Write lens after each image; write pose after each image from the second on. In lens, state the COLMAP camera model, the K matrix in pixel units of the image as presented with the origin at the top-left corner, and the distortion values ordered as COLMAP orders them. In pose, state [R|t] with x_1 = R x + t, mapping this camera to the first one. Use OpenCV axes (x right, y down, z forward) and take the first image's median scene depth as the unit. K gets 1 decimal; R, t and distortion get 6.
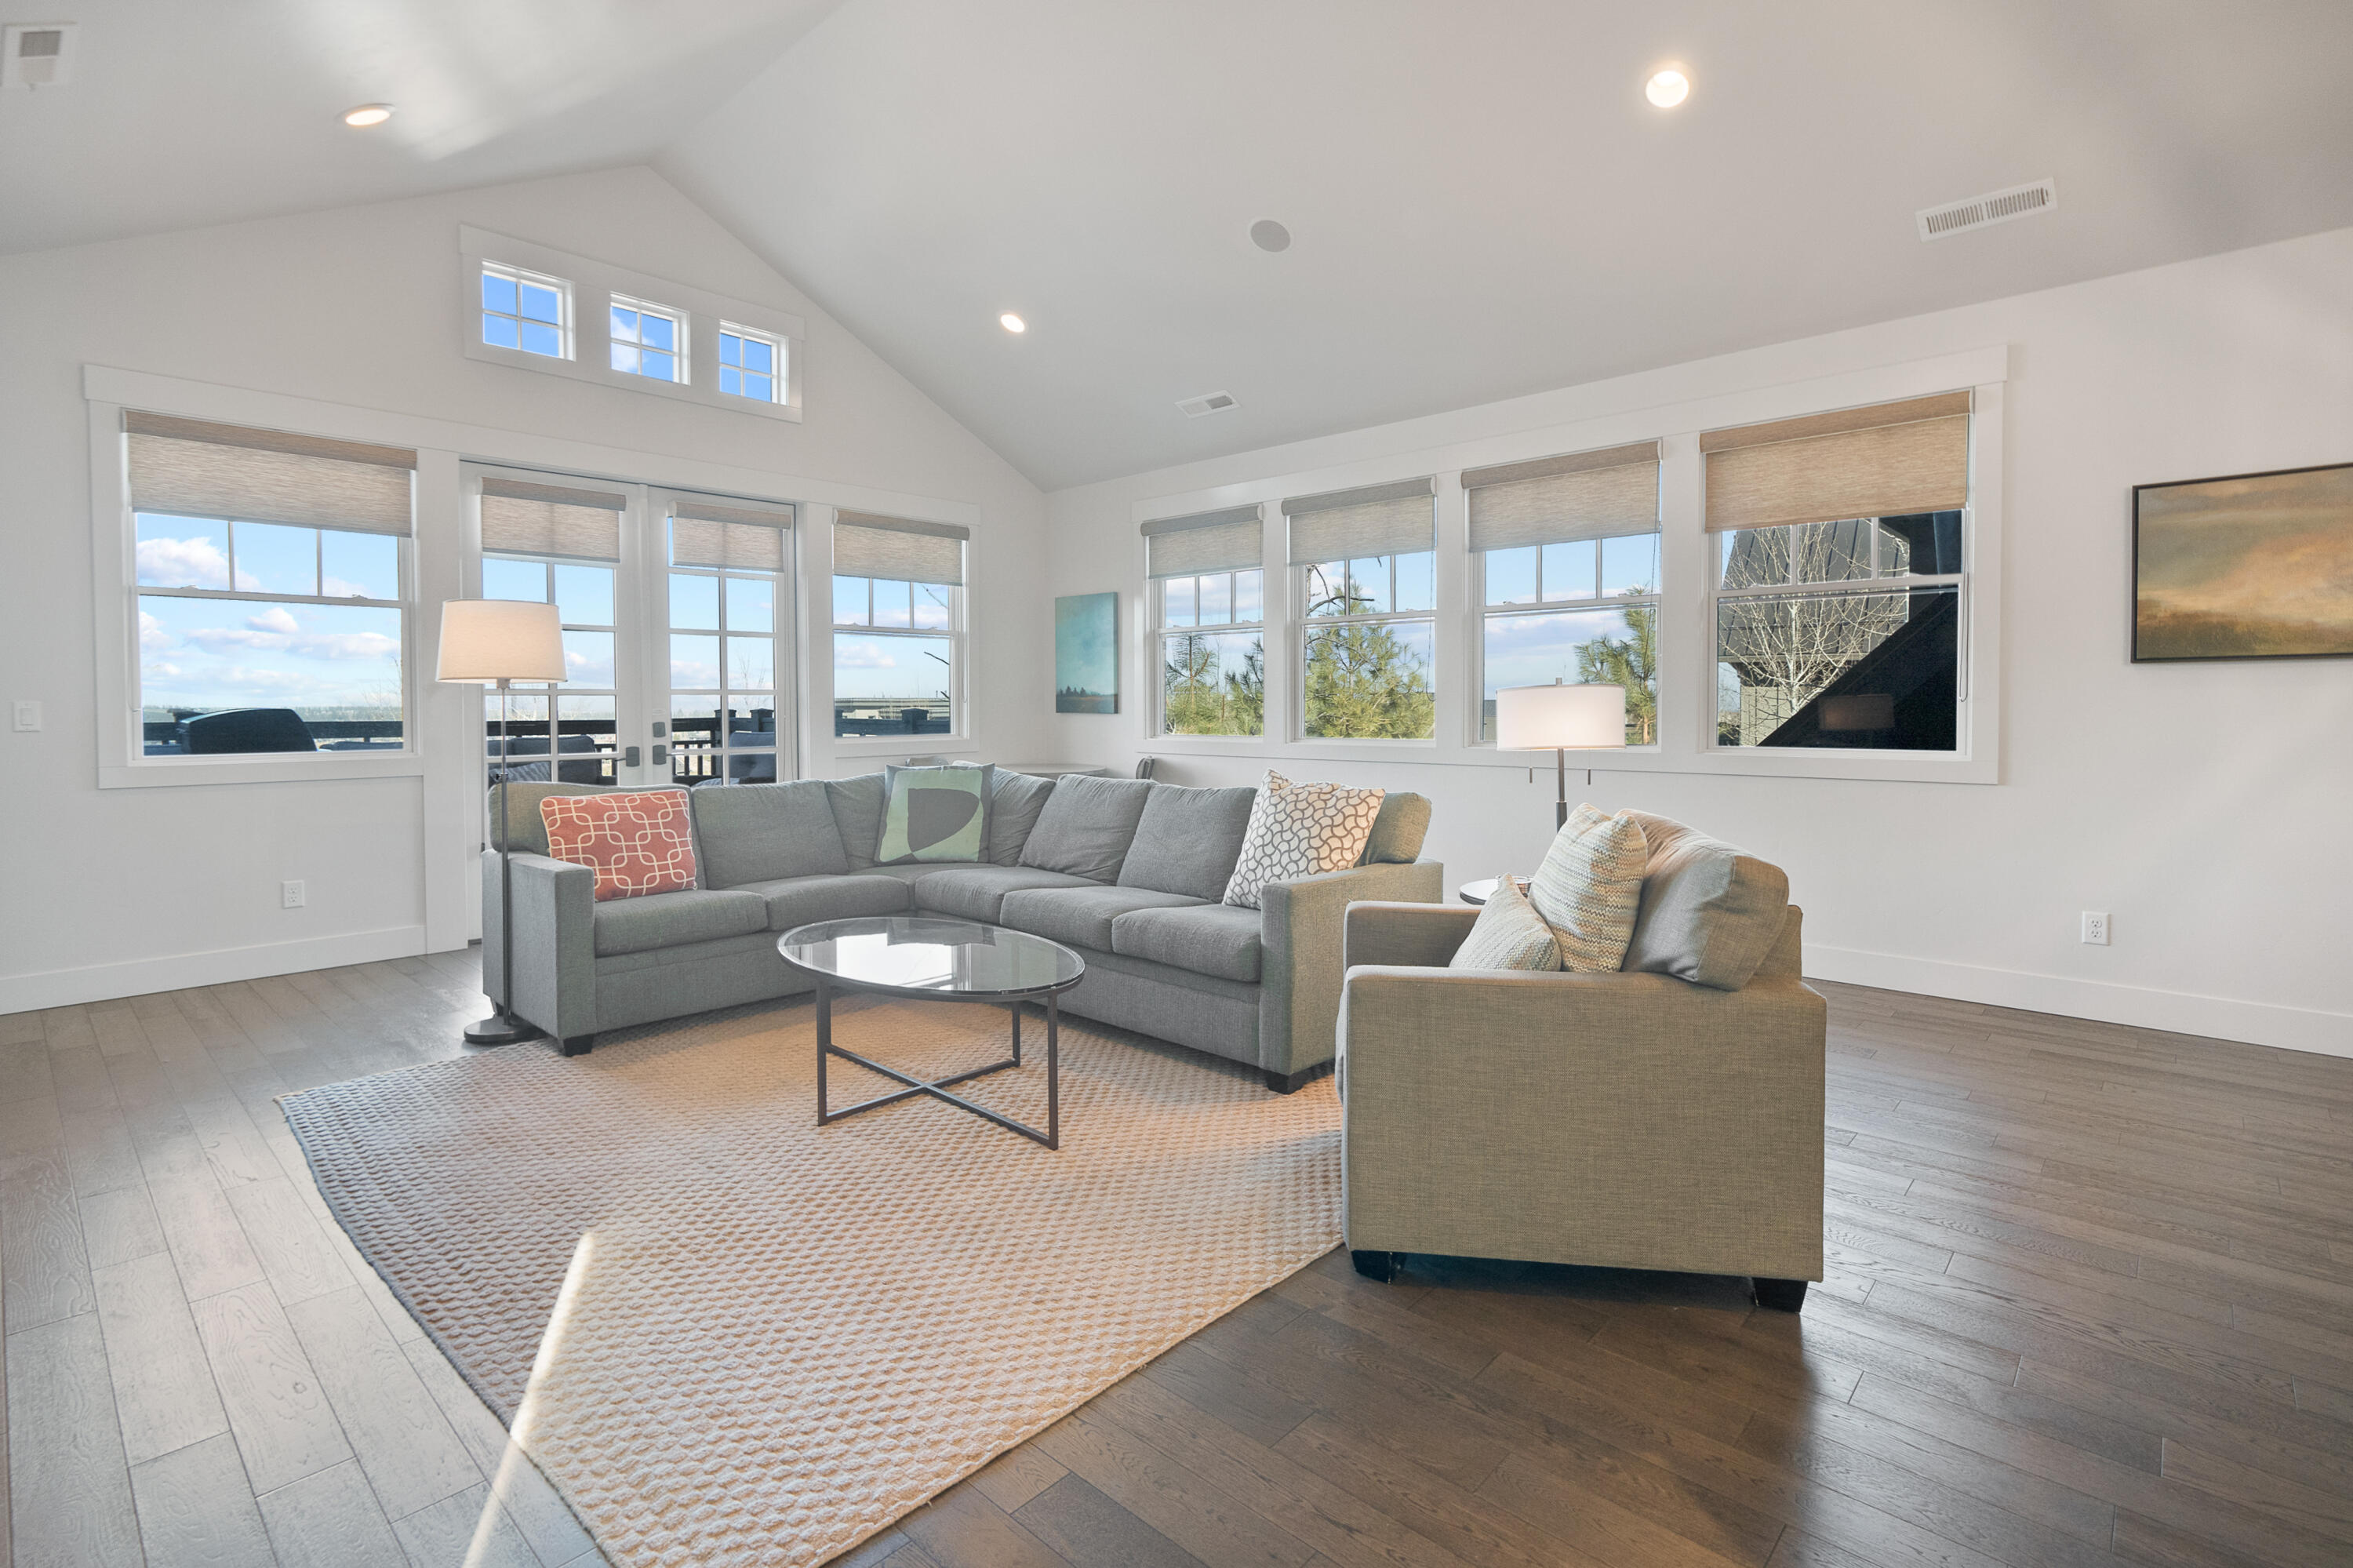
lens RADIAL K [[1105.6, 0, 1171.3], [0, 1105.6, 726.5], [0, 0, 1]] dist [0.001125, 0.000854]
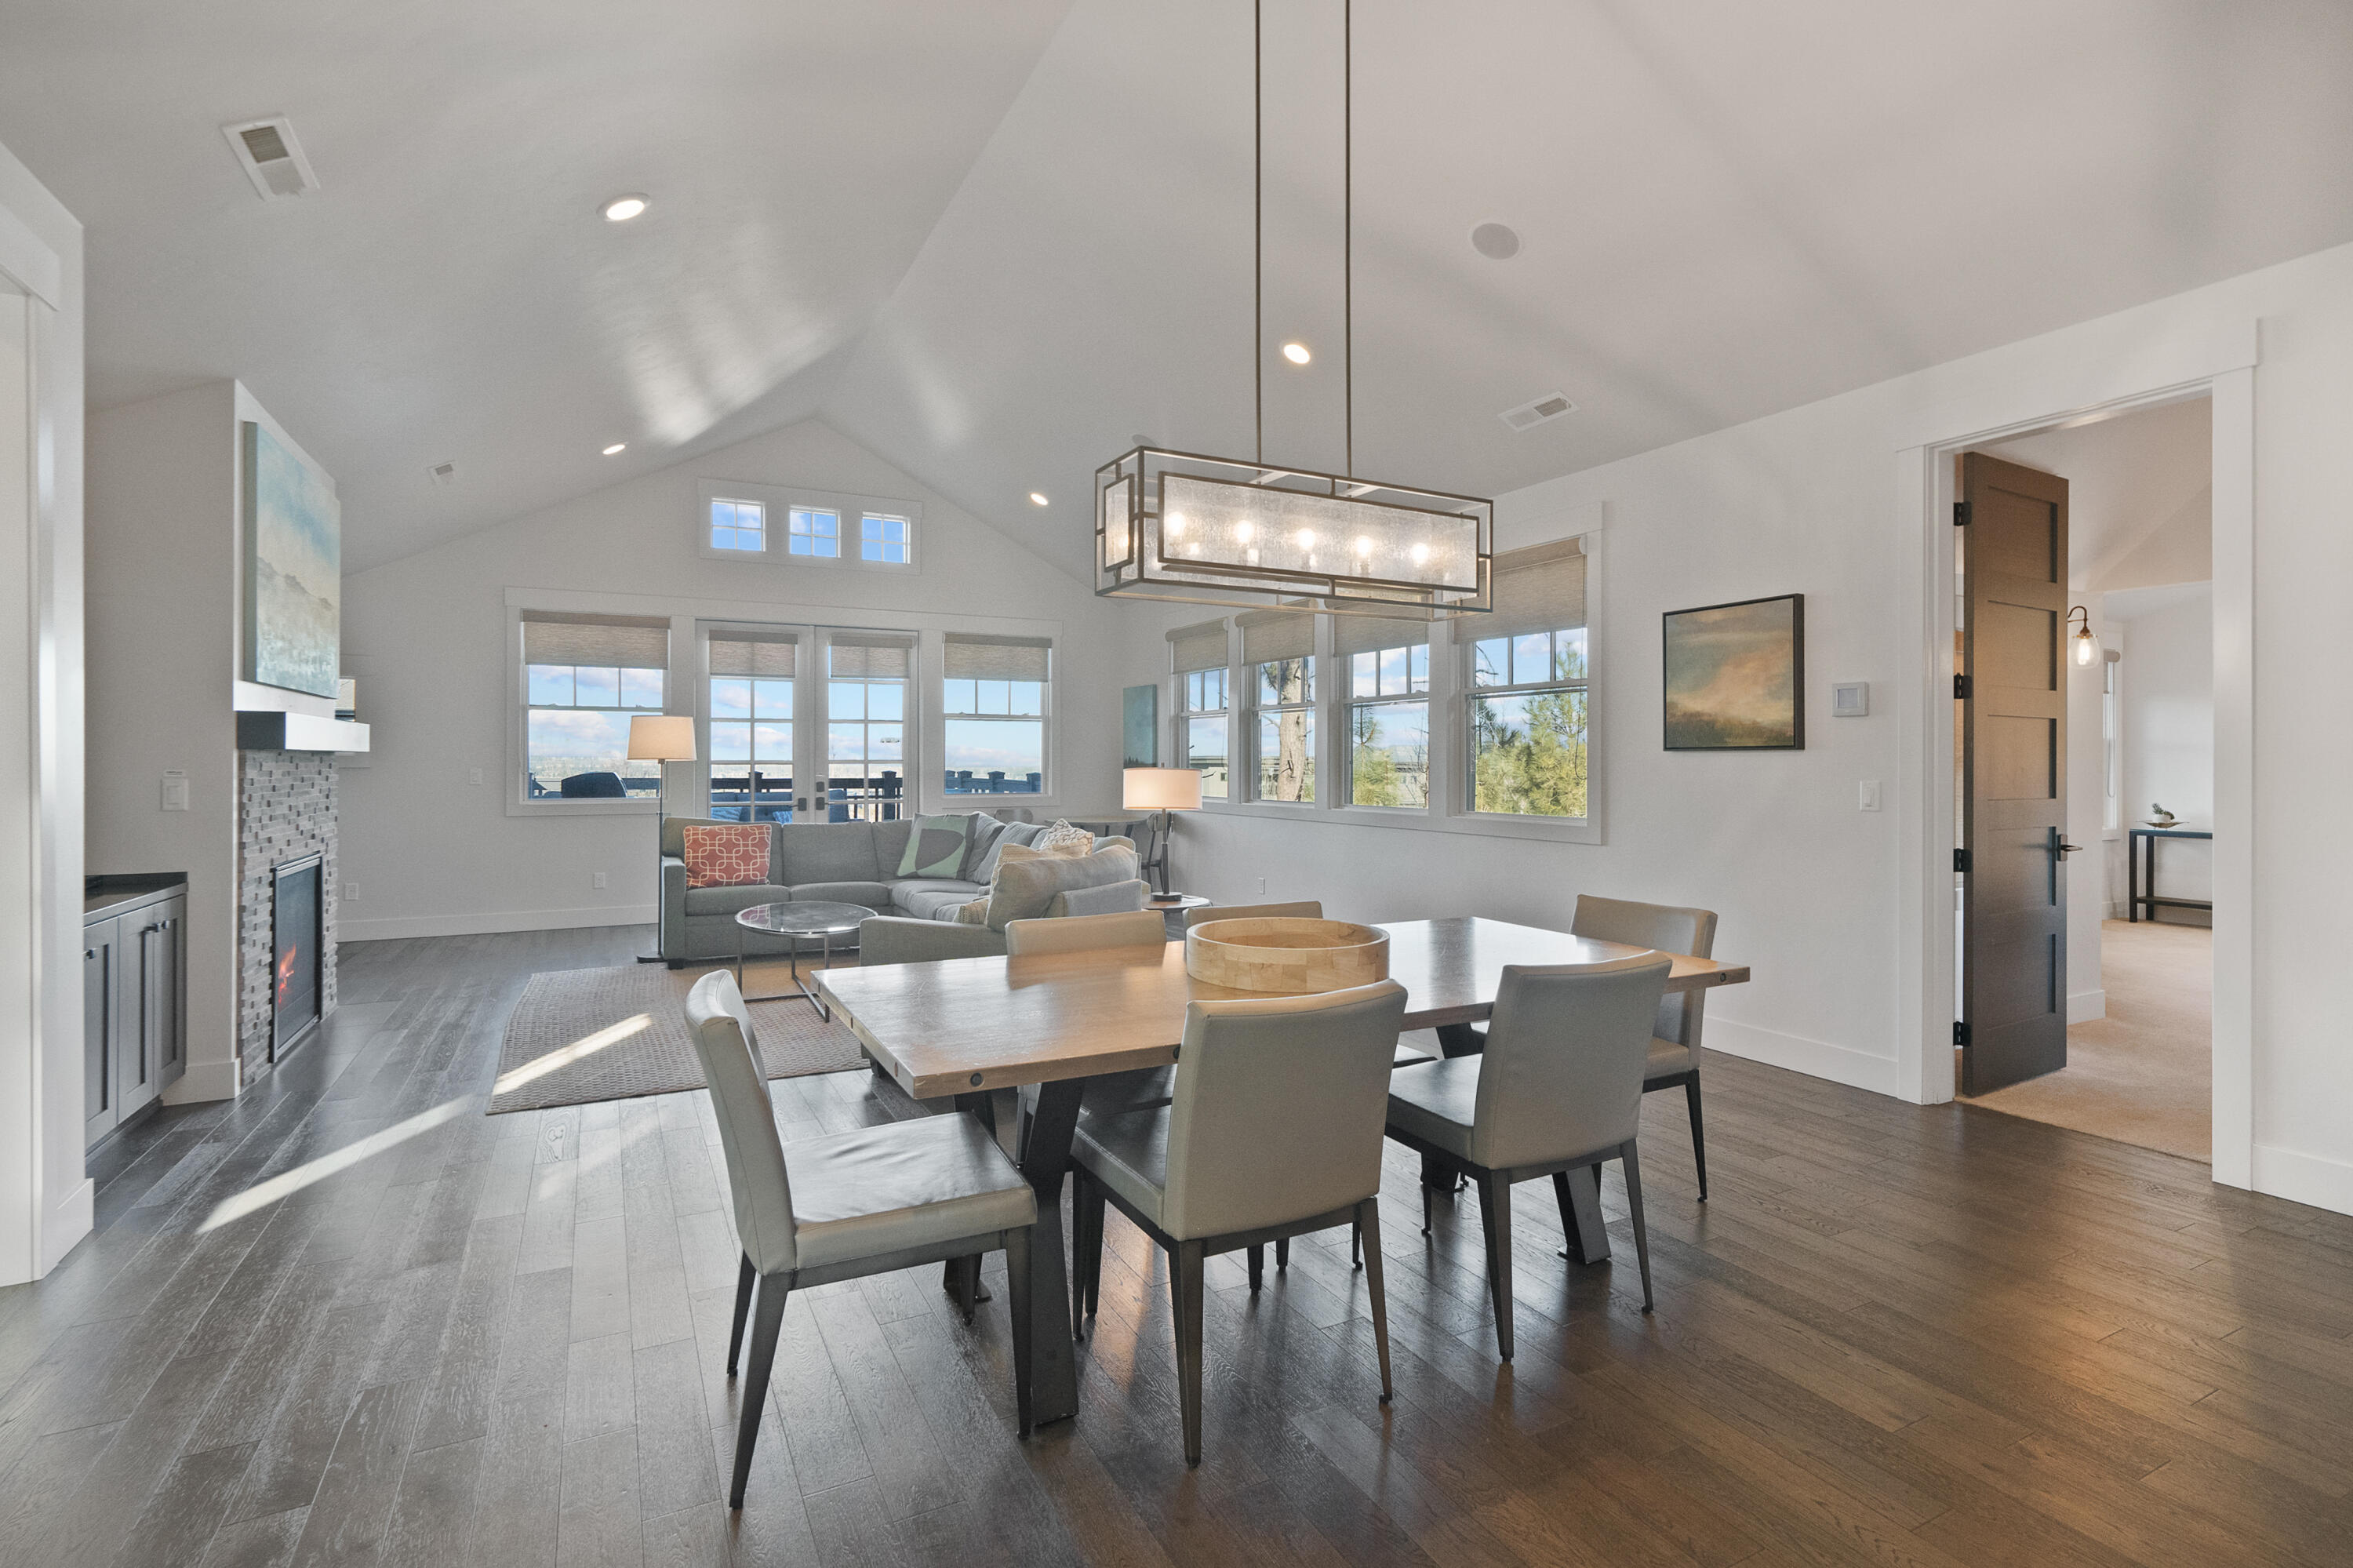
lens RADIAL K [[1088.5, 0, 1162.0], [0, 1088.5, 762.2], [0, 0, 1]] dist [0.002539, 0.000443]
pose [[0.941402, 0.005158, -0.337247, 0.480294], [-0.011643, 0.999784, -0.017210, -0.010561], [0.337085, 0.020128, 0.941259, -0.243146]]
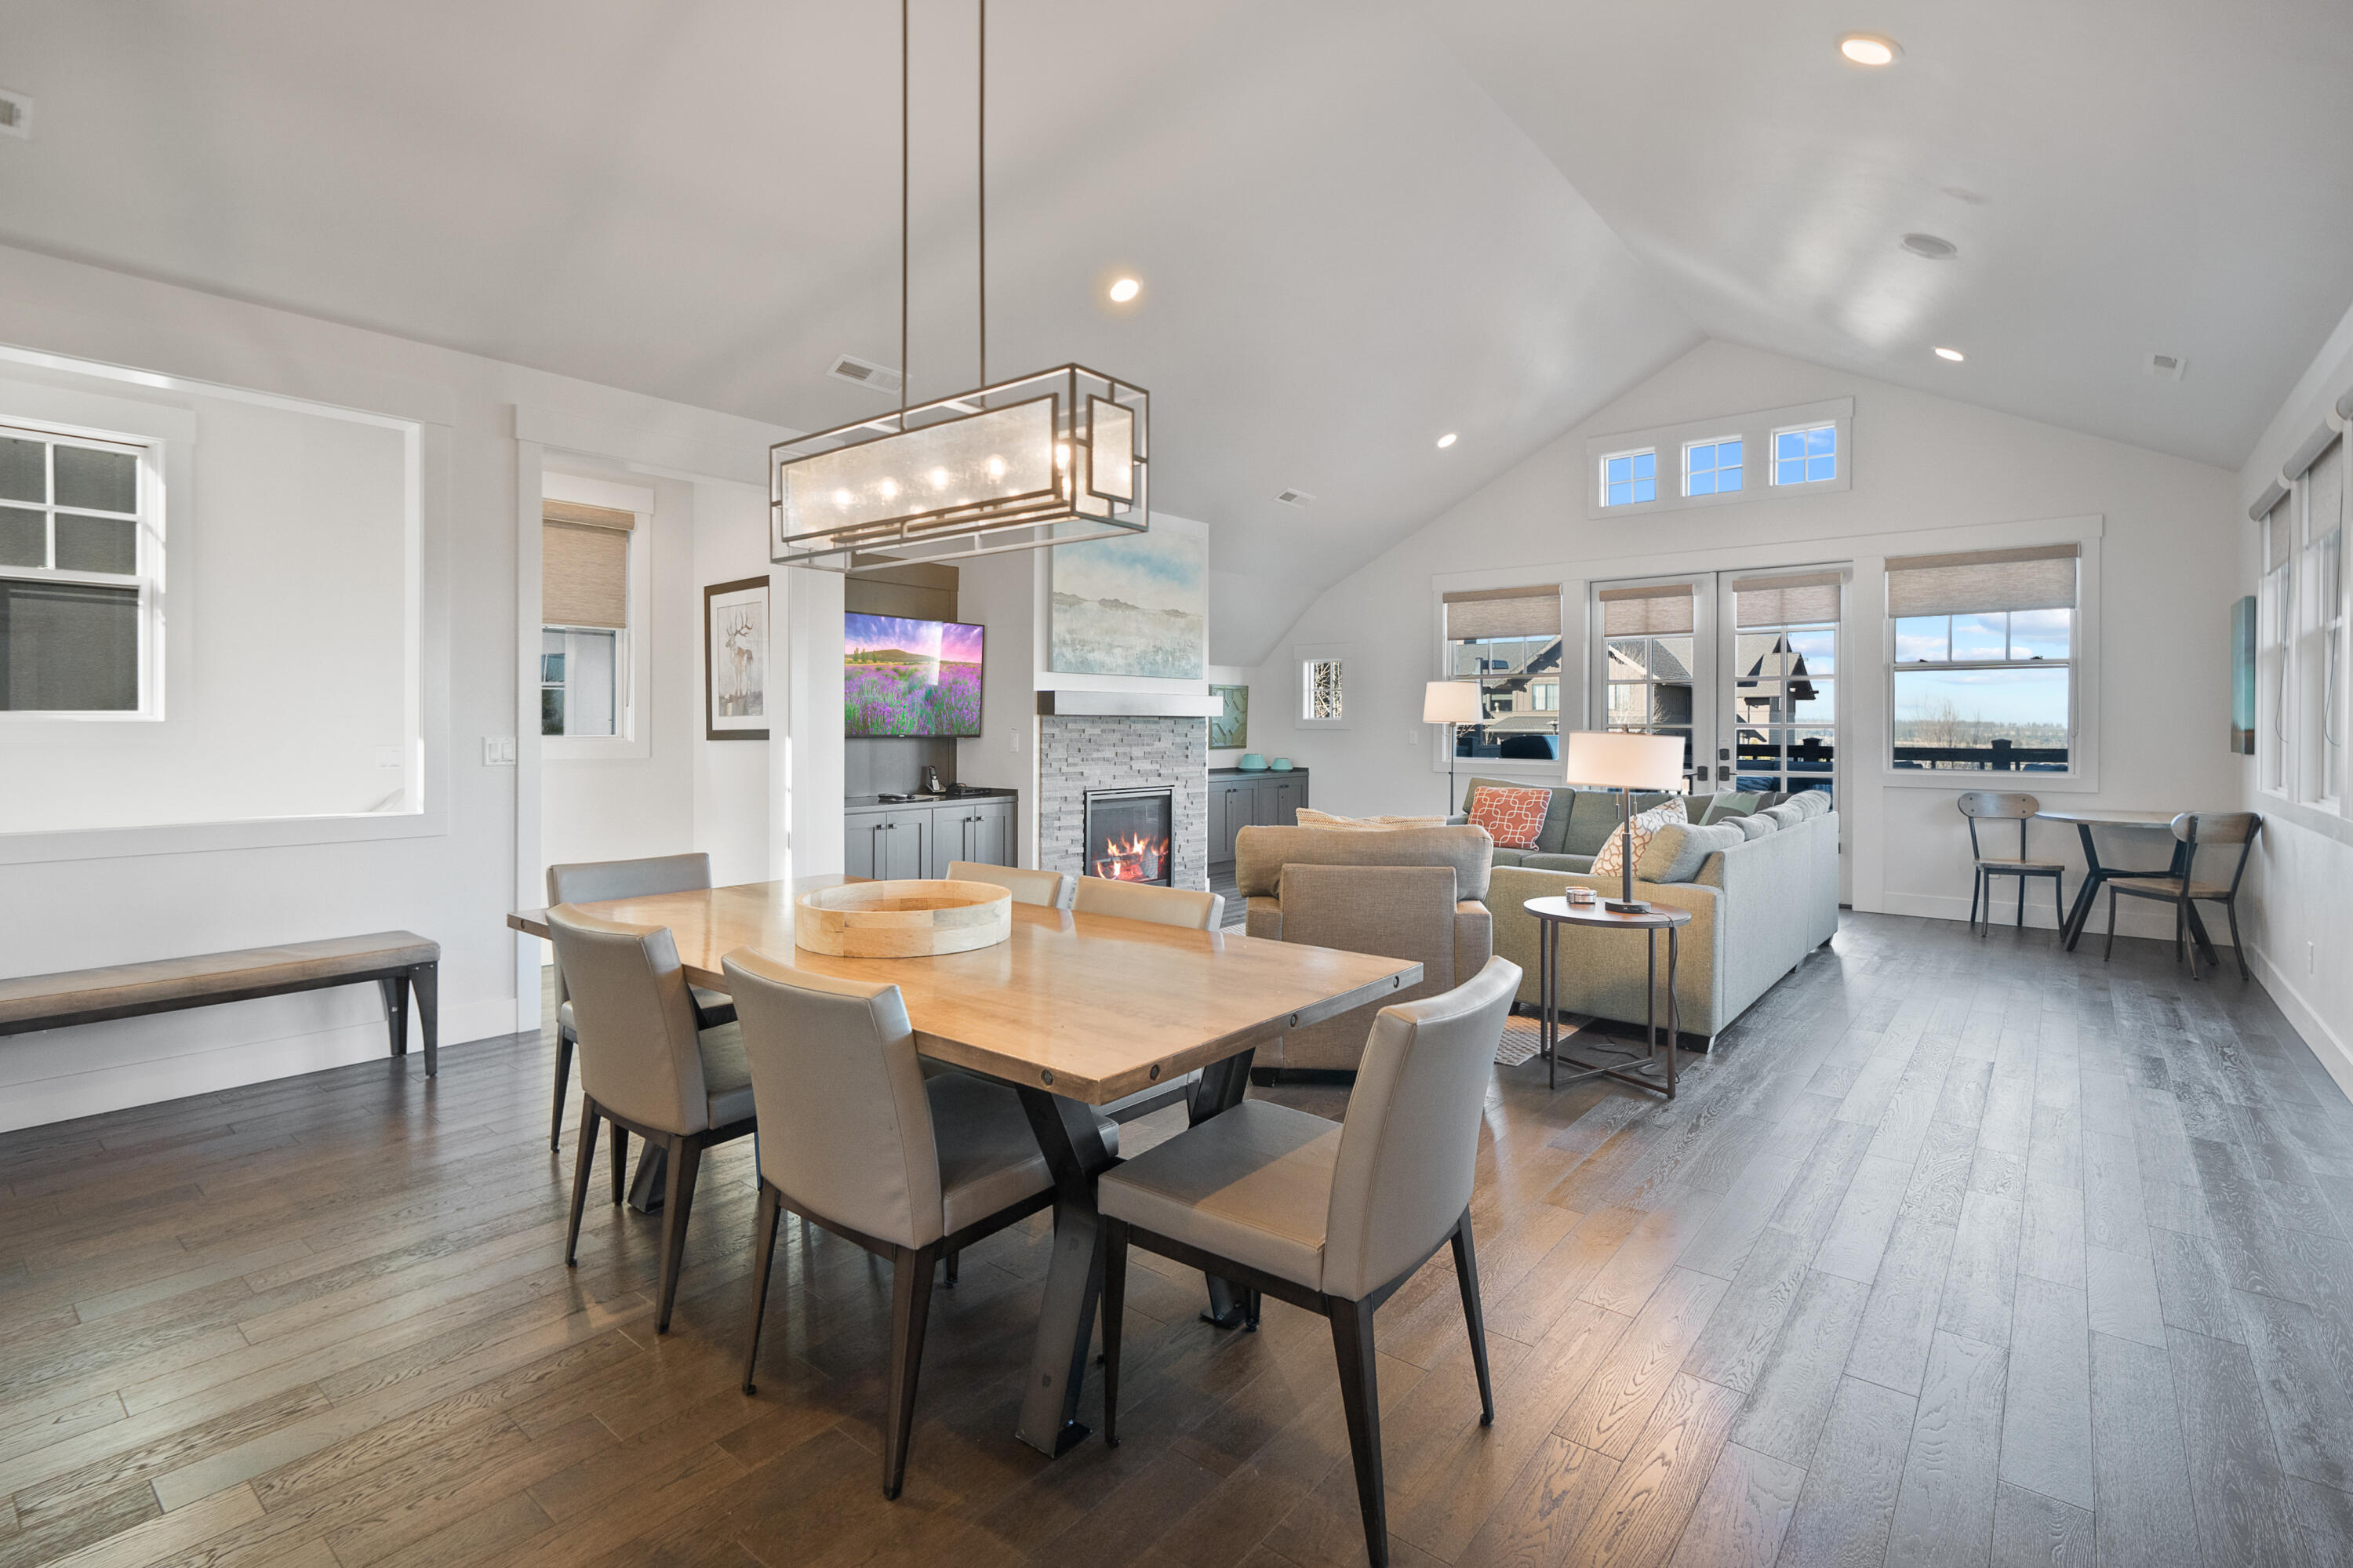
lens RADIAL K [[1085.0, 0, 1202.0], [0, 1085.0, 731.9], [0, 0, 1]] dist [0.001990, 0.000164]
pose [[0.092361, 0.008996, -0.995685, 0.781523], [-0.025352, 0.999656, 0.006680, -0.016933], [0.995403, 0.024626, 0.092557, 0.258306]]
